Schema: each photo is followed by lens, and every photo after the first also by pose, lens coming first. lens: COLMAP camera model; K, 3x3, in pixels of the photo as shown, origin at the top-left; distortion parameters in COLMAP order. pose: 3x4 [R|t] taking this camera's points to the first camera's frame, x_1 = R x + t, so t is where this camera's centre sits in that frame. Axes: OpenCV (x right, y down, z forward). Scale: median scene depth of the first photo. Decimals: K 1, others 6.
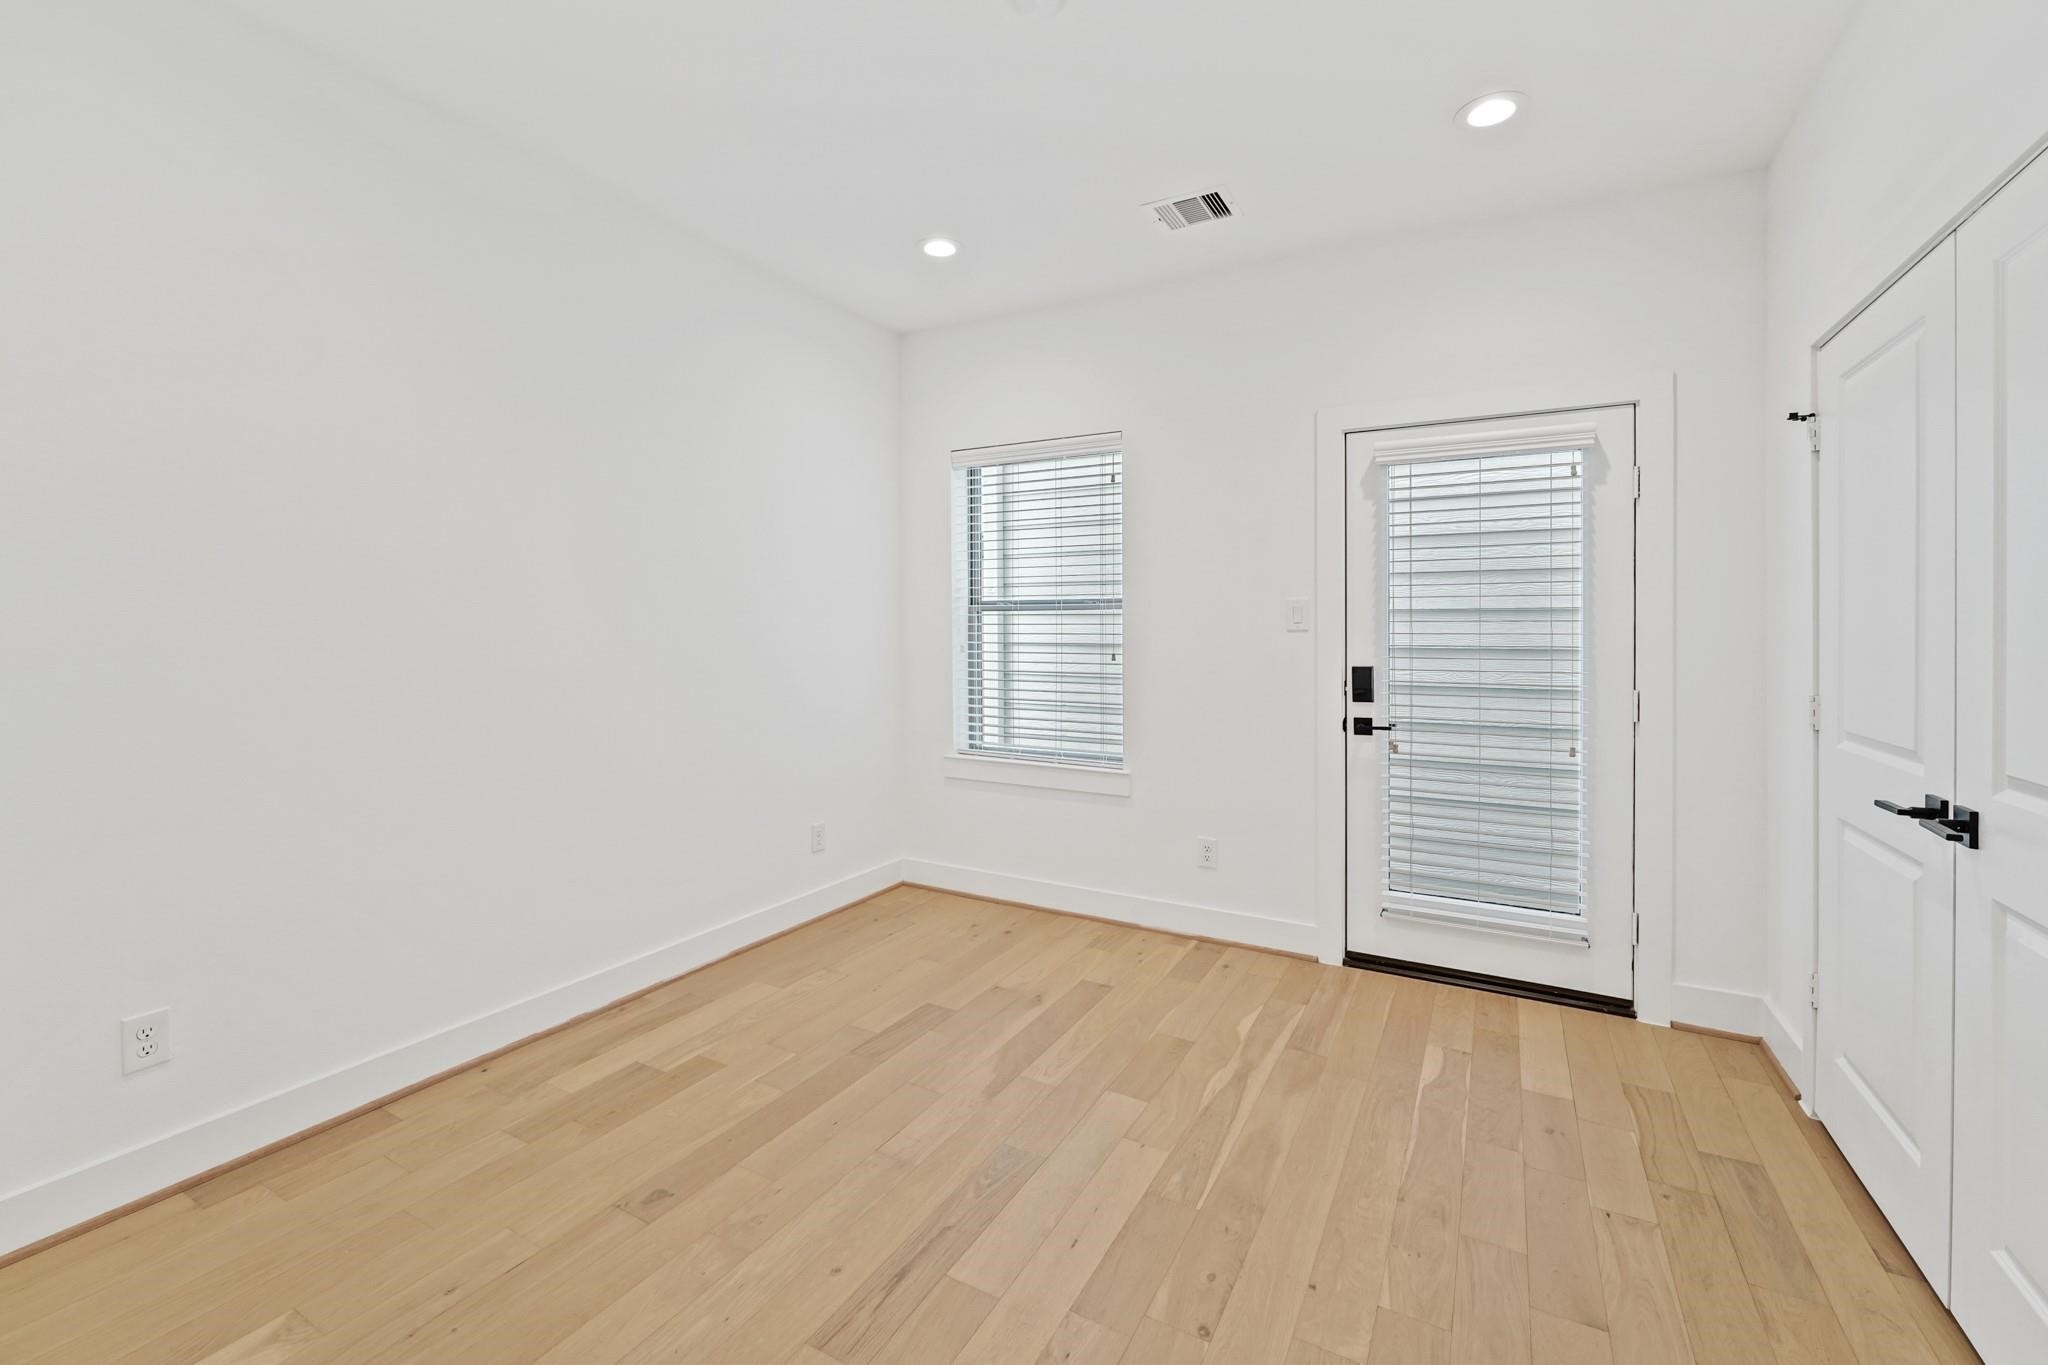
lens RADIAL K [[860.4, 0, 1029.3], [0, 860.4, 635.6], [0, 0, 1]] dist [-0.001062, -0.000272]
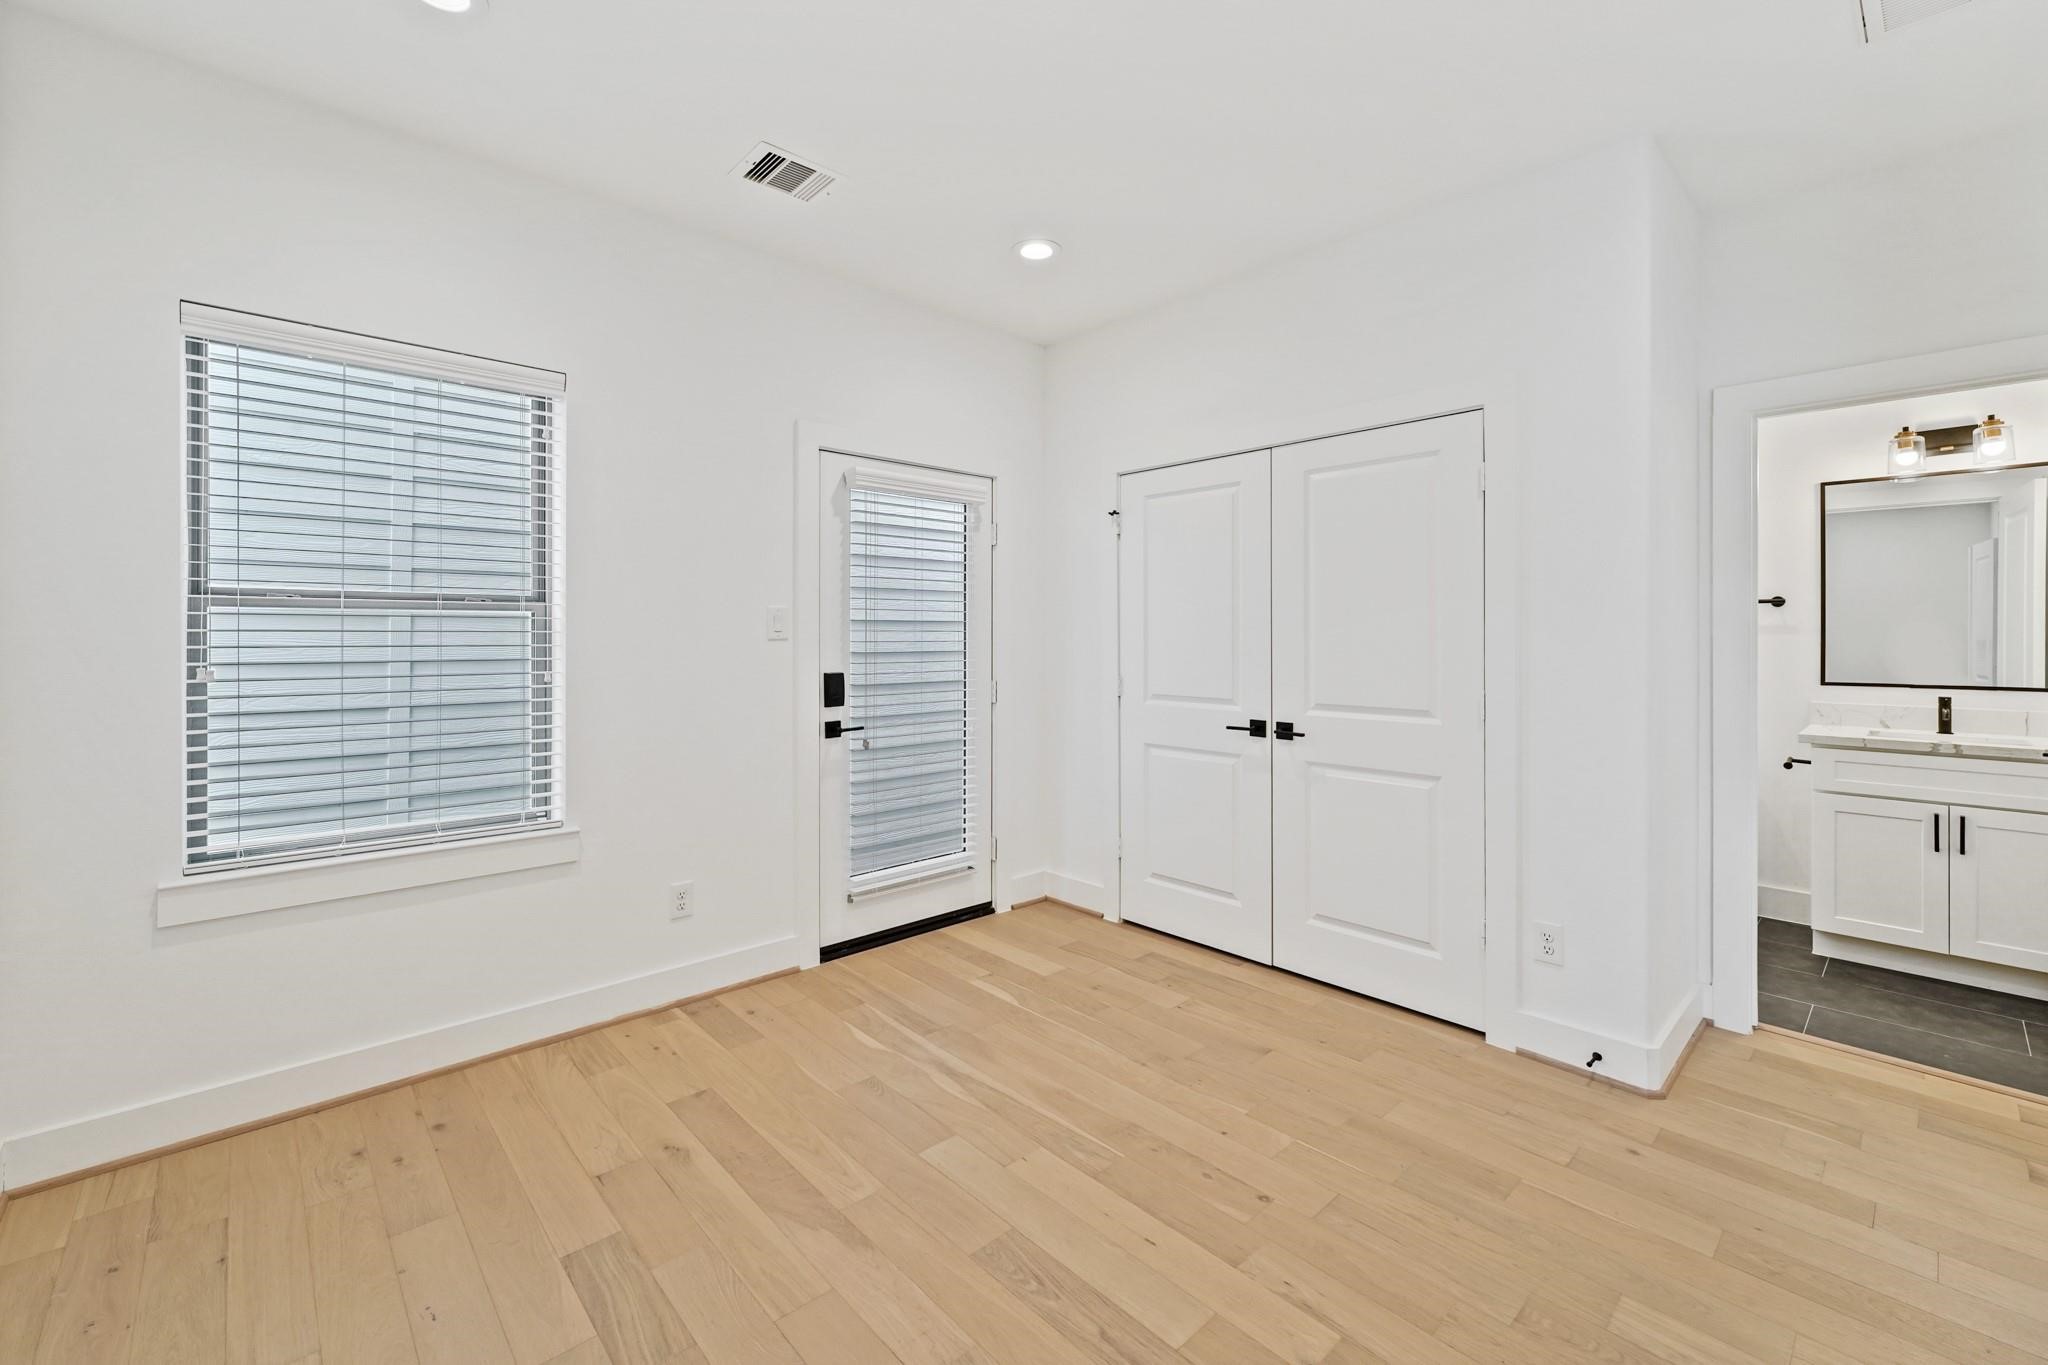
lens RADIAL K [[842.6, 0, 1016.3], [0, 842.6, 631.4], [0, 0, 1]] dist [0.002987, 0.000395]
pose [[0.321804, 0.003489, 0.946800, -0.602568], [0.006080, 0.999965, -0.005751, -0.009352], [-0.946787, 0.007607, 0.321771, 0.520217]]
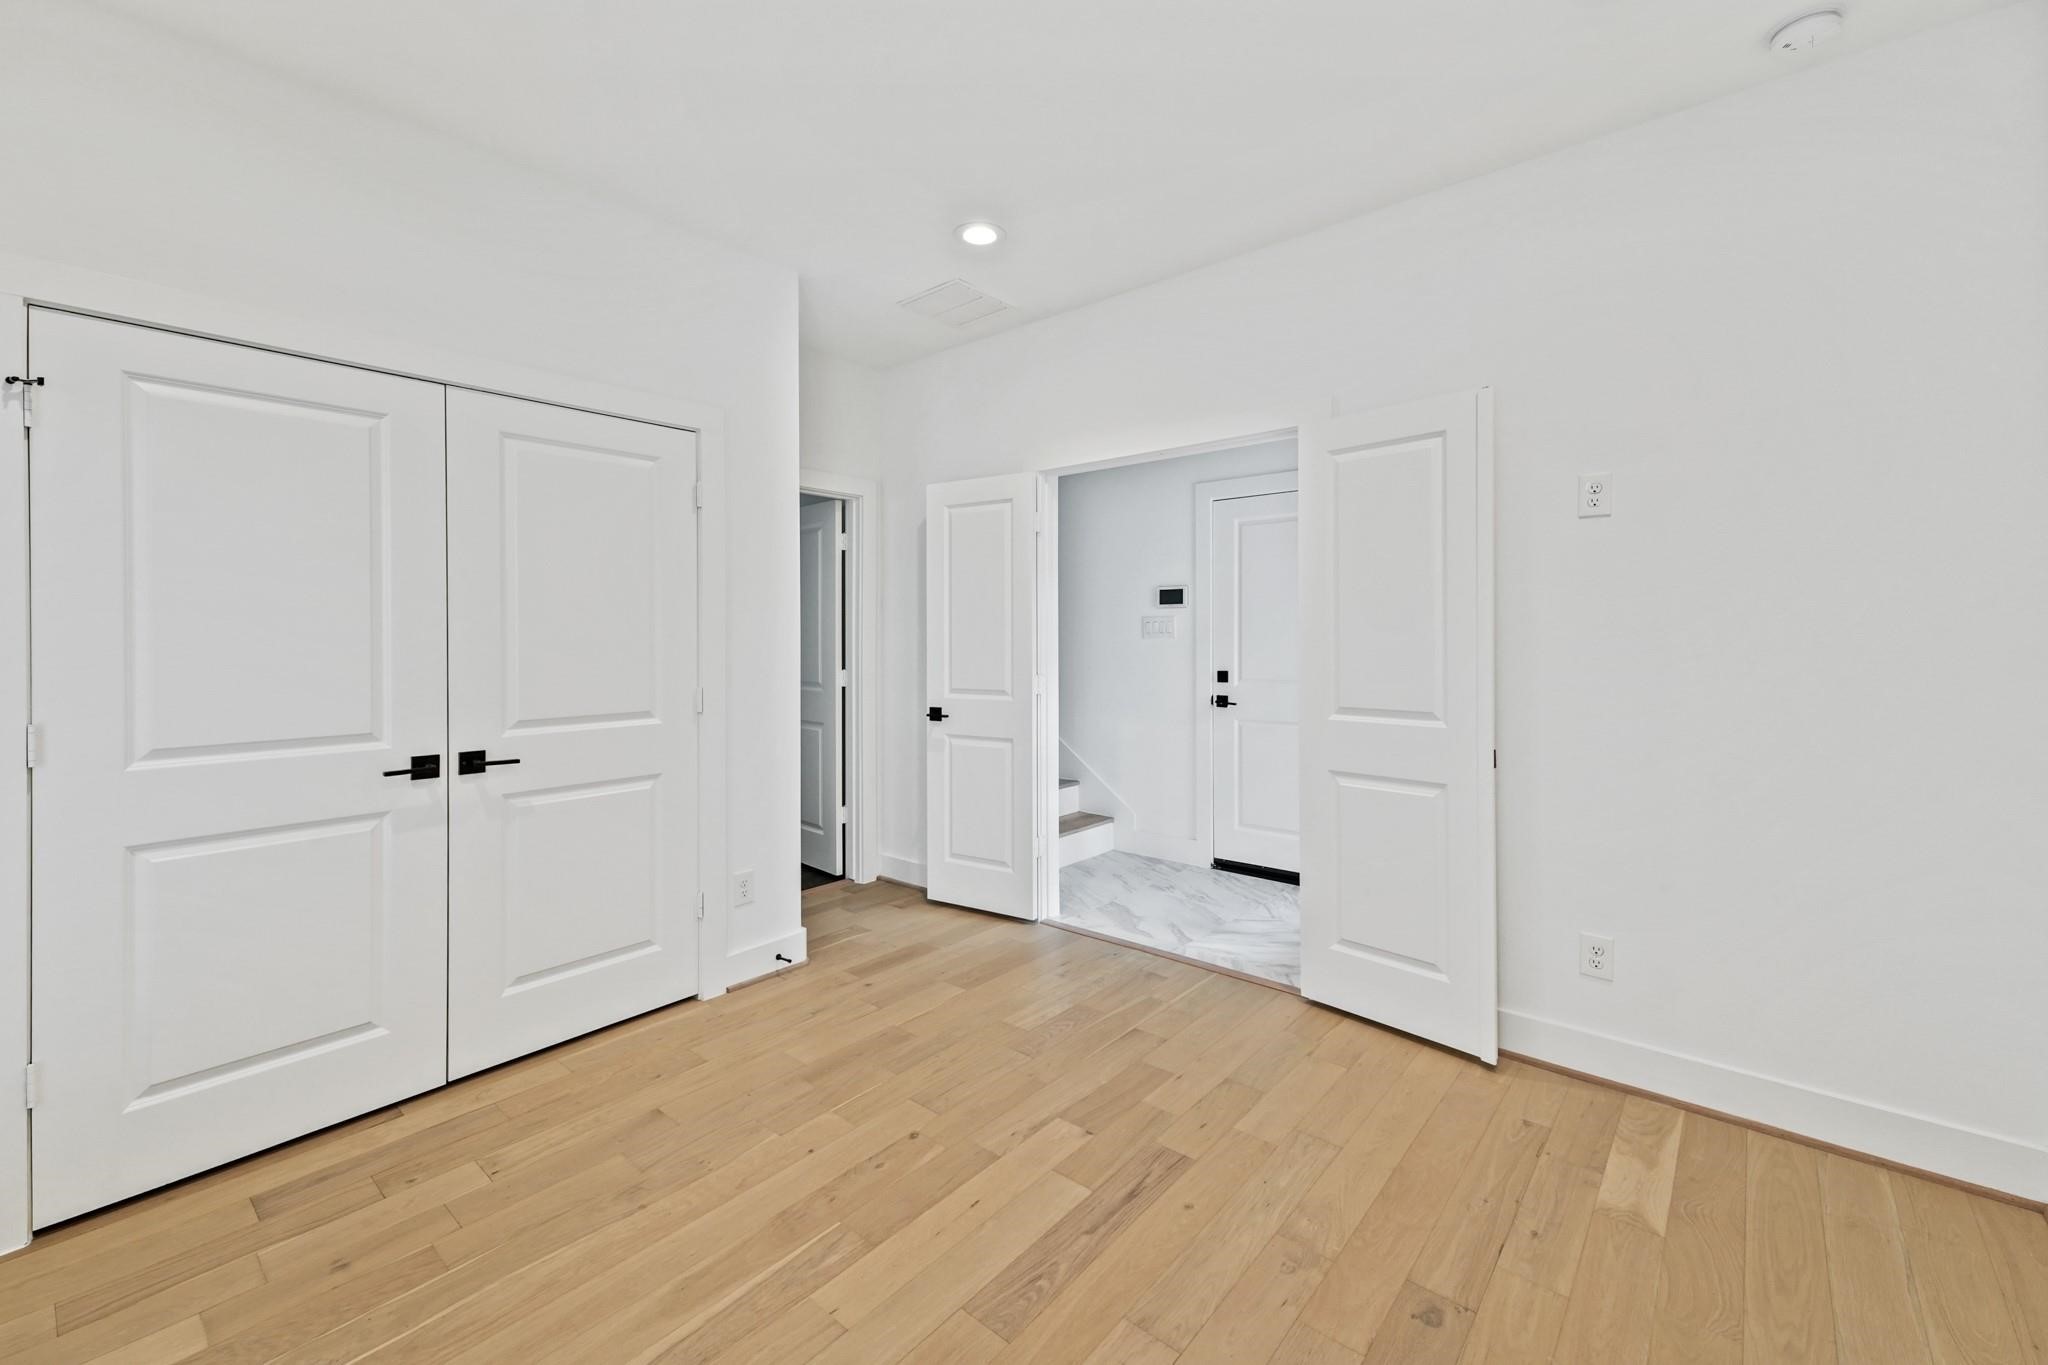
lens RADIAL K [[846.4, 0, 1026.8], [0, 846.4, 644.7], [0, 0, 1]] dist [0.020548, -0.000070]
pose [[-0.979060, -0.000967, 0.203570, -0.147371], [0.002541, 0.999853, 0.016973, -0.014390], [-0.203557, 0.017135, -0.978913, 1.289533]]
